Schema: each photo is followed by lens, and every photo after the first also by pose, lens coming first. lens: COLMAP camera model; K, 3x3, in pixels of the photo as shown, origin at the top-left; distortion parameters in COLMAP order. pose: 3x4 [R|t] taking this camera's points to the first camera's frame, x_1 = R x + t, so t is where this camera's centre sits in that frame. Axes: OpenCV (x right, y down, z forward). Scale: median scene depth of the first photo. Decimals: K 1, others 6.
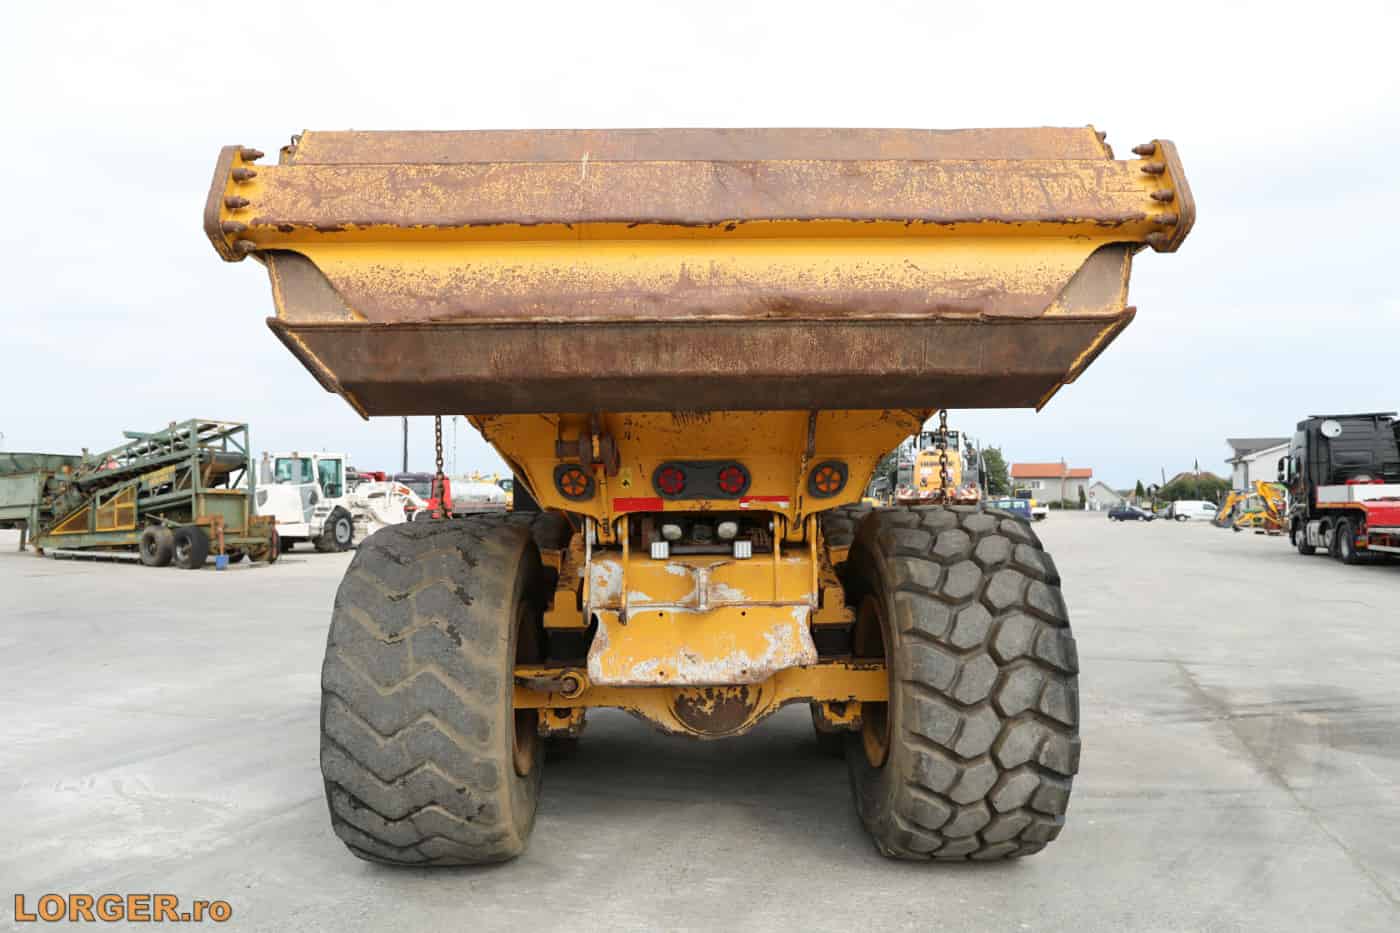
lens RADIAL K [[975.7, 0, 703.2], [0, 975.7, 471.1], [0, 0, 1]] dist [-0.040031, 0.030779]
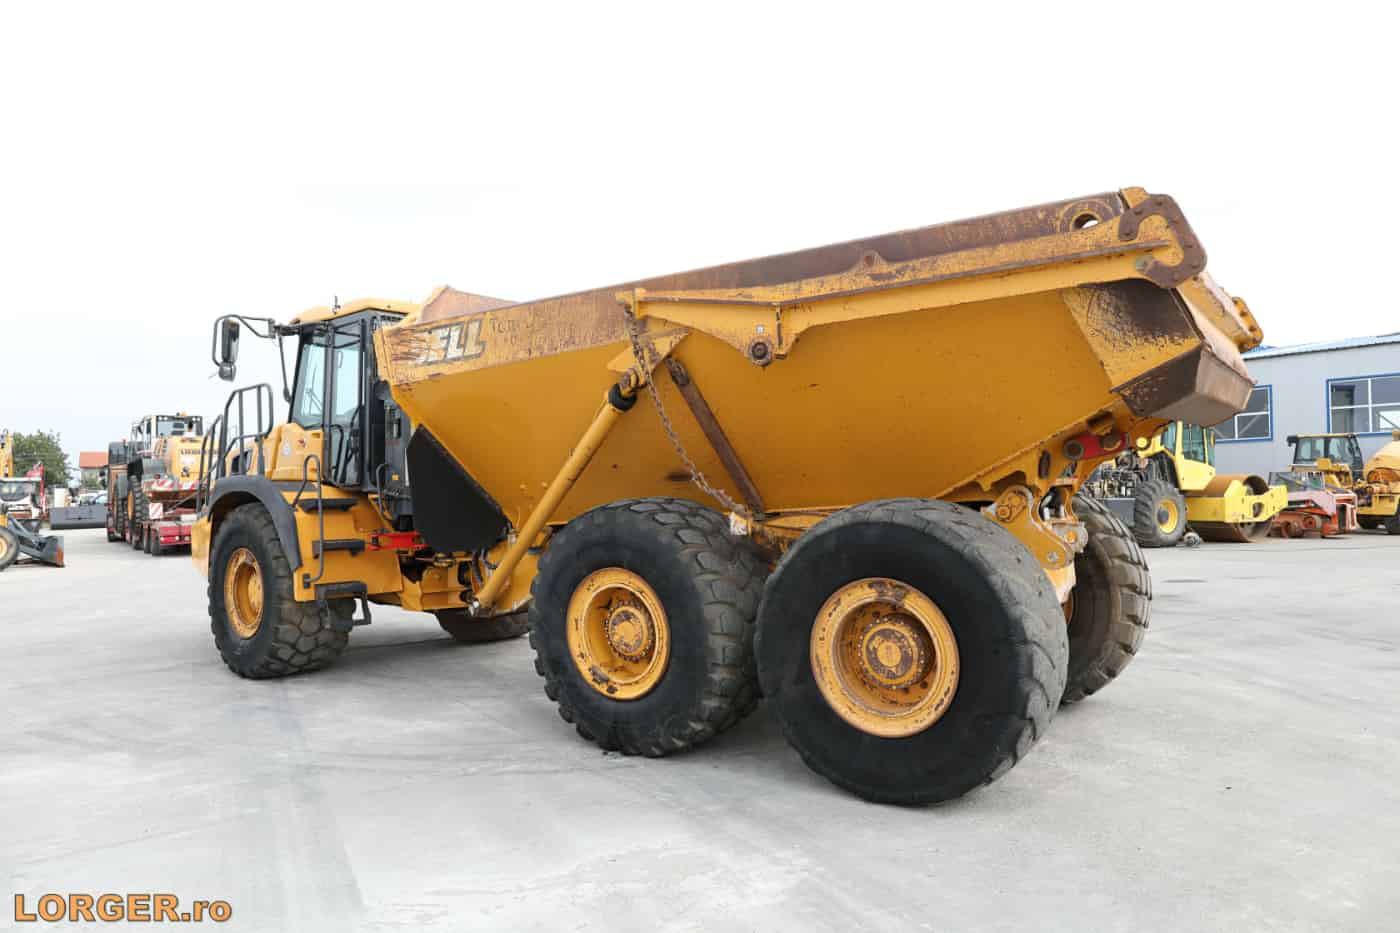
lens RADIAL K [[975.7, 0, 699.6], [0, 975.7, 465.4], [0, 0, 1]] dist [-0.040031, 0.030779]
pose [[0.576136, 0.001823, 0.817352, -1.167479], [-0.005136, 0.999986, 0.001390, 0.009217], [-0.817338, -0.004999, 0.576137, 0.477355]]
